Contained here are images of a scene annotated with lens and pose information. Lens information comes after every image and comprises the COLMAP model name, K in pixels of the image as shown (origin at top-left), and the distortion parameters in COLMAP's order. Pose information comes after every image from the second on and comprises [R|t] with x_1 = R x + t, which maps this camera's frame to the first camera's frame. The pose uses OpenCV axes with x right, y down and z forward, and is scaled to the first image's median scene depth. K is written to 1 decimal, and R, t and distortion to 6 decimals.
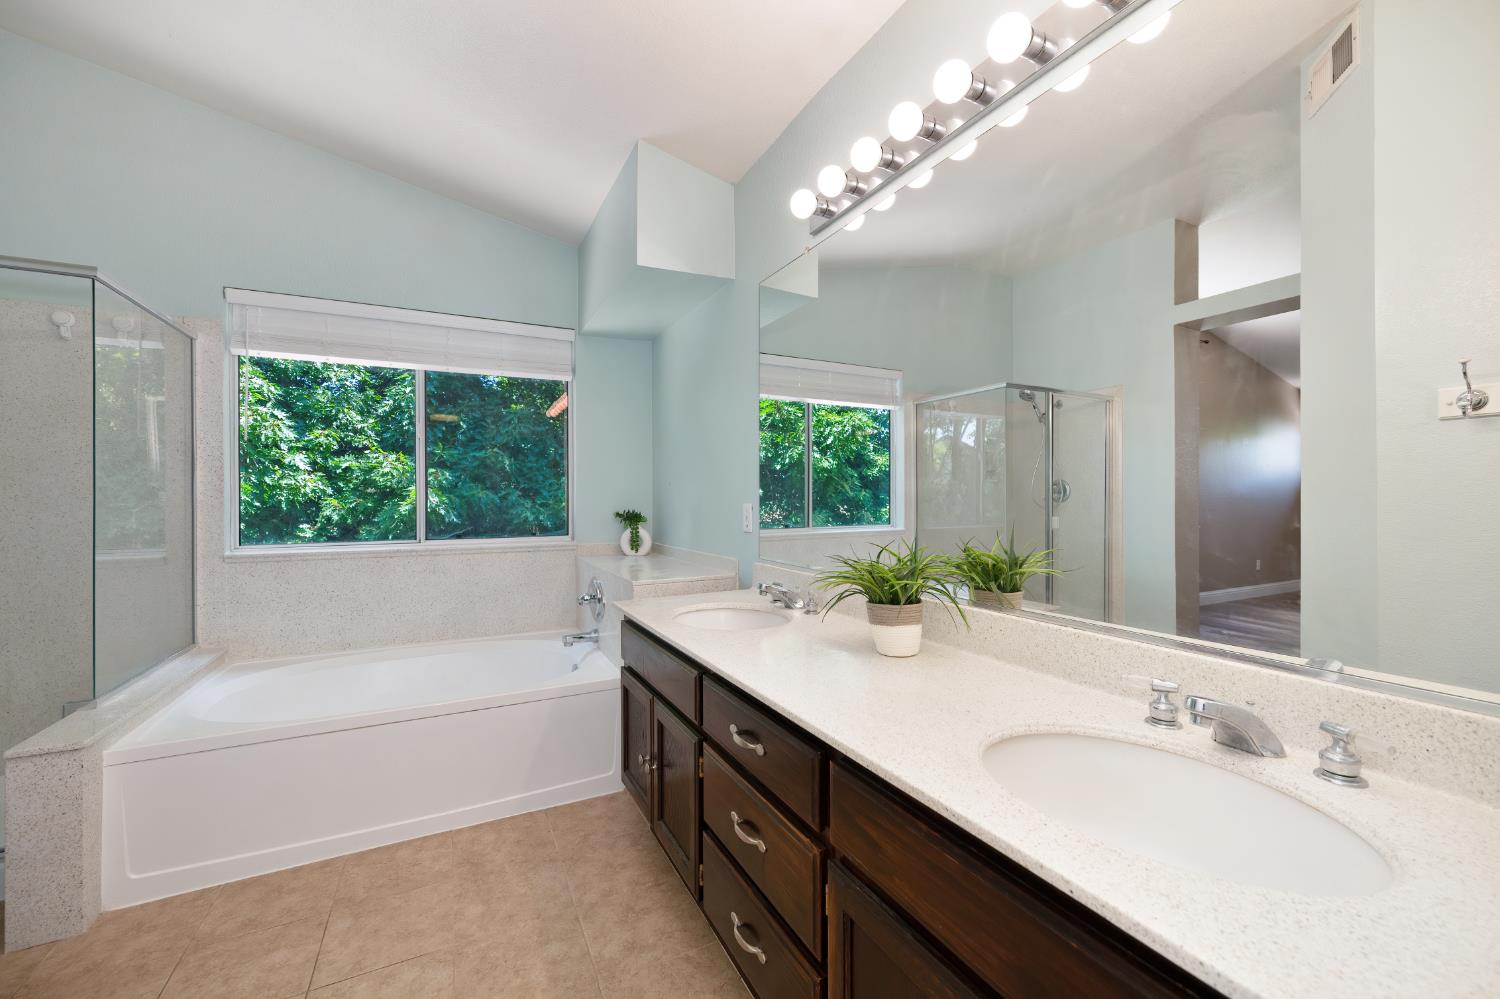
lens RADIAL K [[596.5, 0, 756.0], [0, 596.5, 499.7], [0, 0, 1]] dist [0.006379, -0.000937]
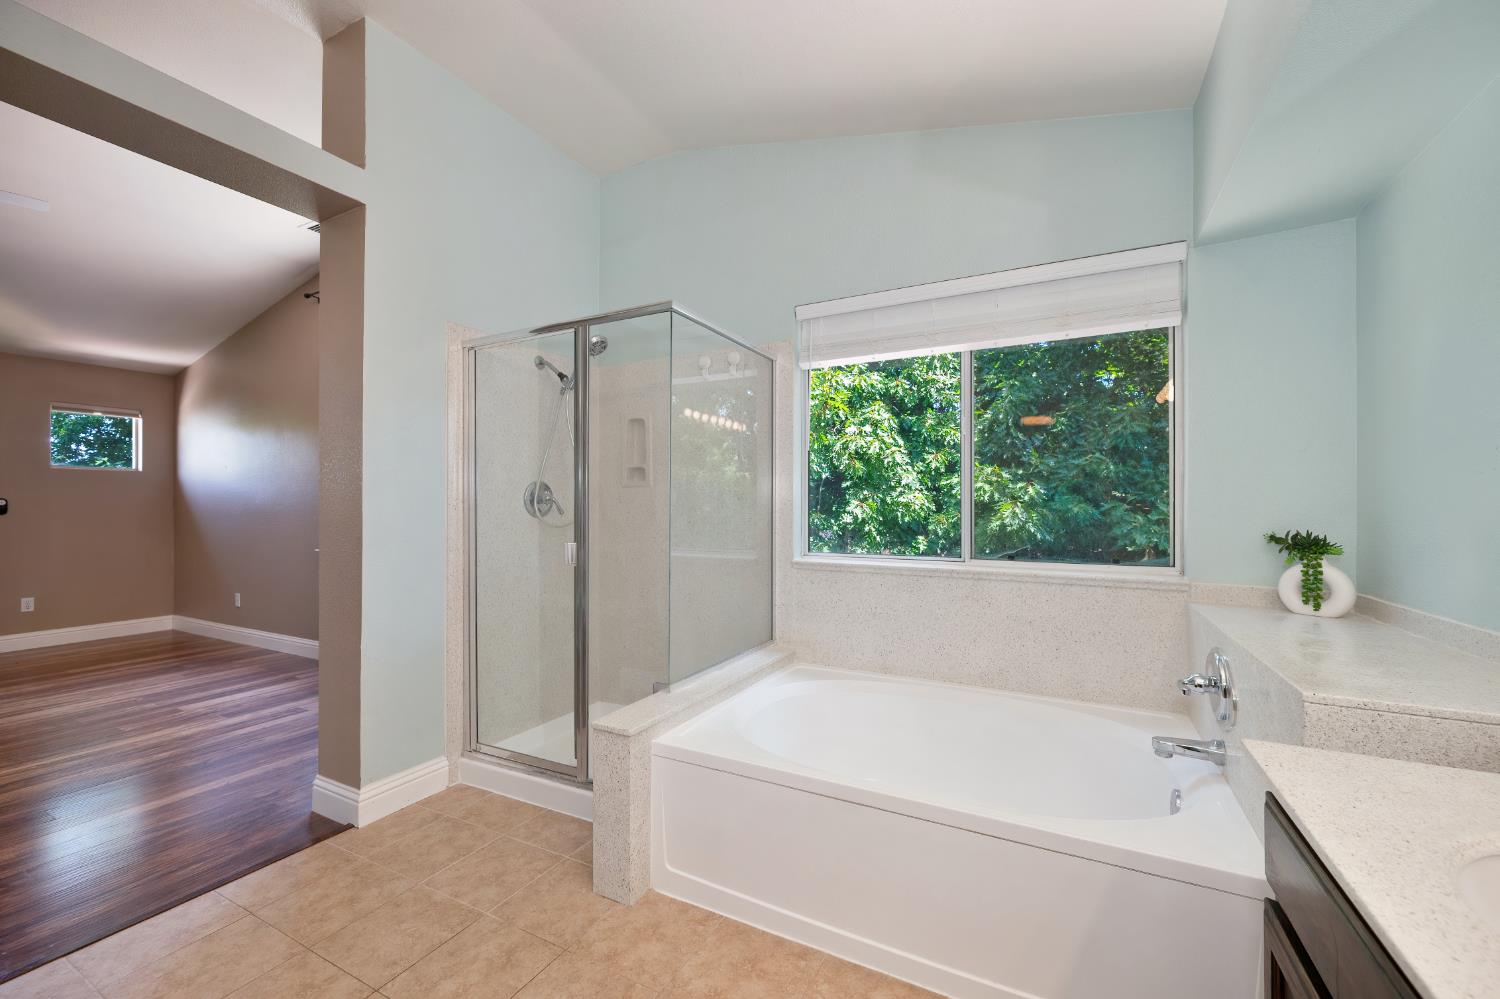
lens RADIAL K [[596.5, 0, 761.4], [0, 596.5, 508.3], [0, 0, 1]] dist [0.006379, -0.000937]
pose [[0.584583, 0.002837, -0.811329, -0.062231], [-0.010306, 0.999939, -0.003930, 0.003868], [0.811268, 0.010659, 0.584577, 0.314941]]
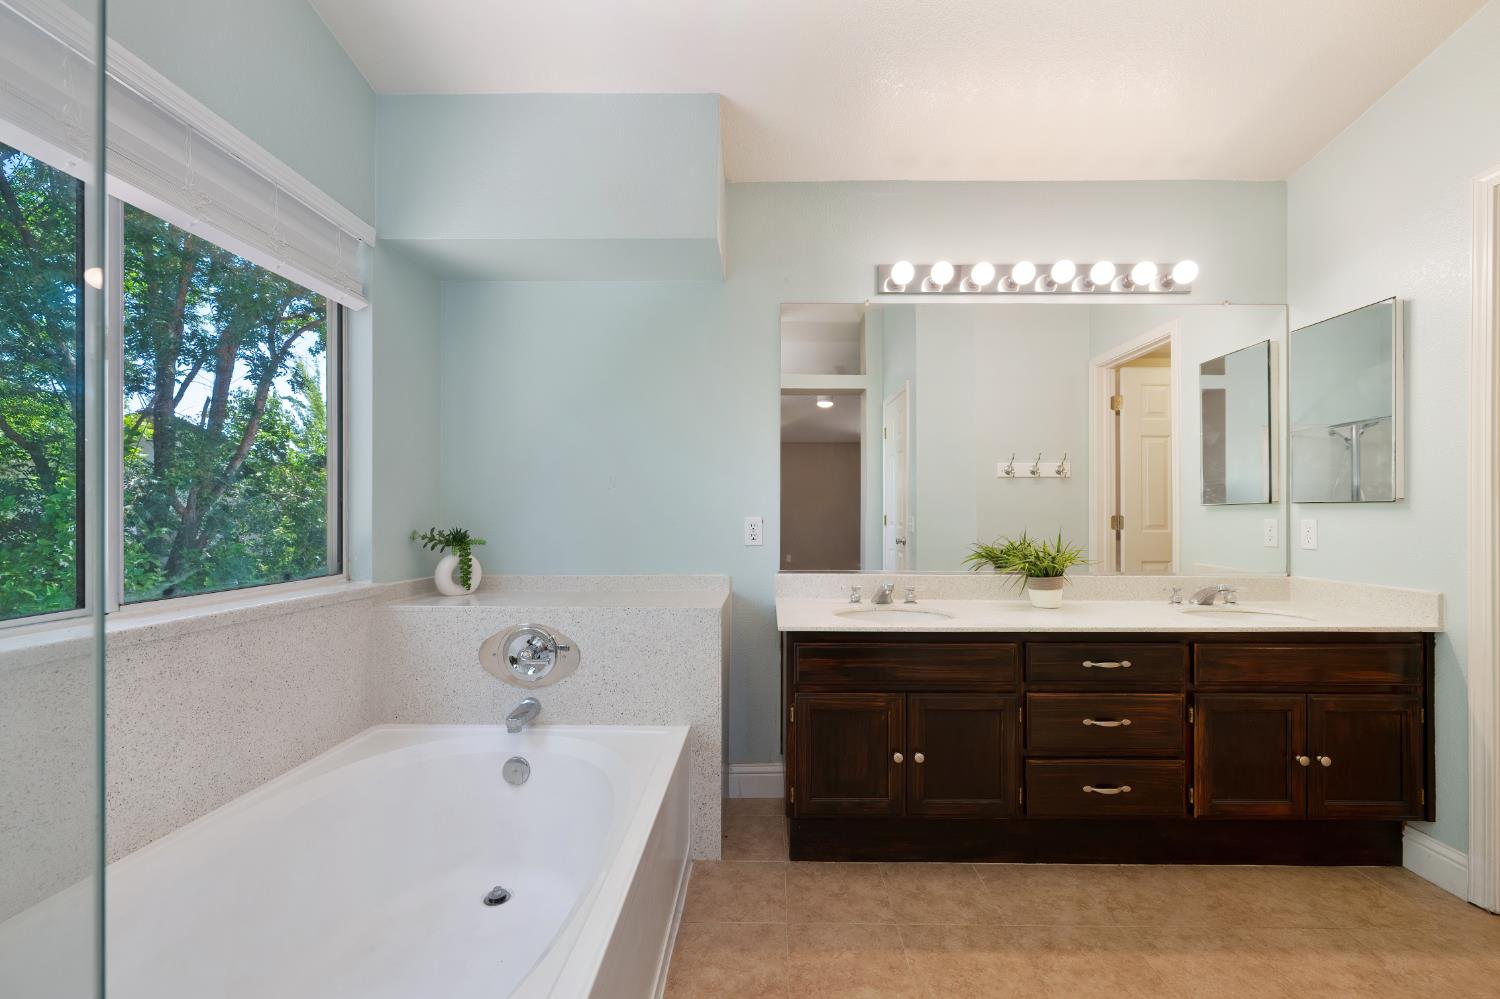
lens RADIAL K [[647.0, 0, 751.6], [0, 647.0, 498.7], [0, 0, 1]] dist [0.020819, 0.000128]
pose [[0.472976, 0.003660, 0.881068, -0.835403], [-0.002581, 0.999993, -0.002769, -0.015738], [-0.881071, -0.000964, 0.472982, 0.422319]]
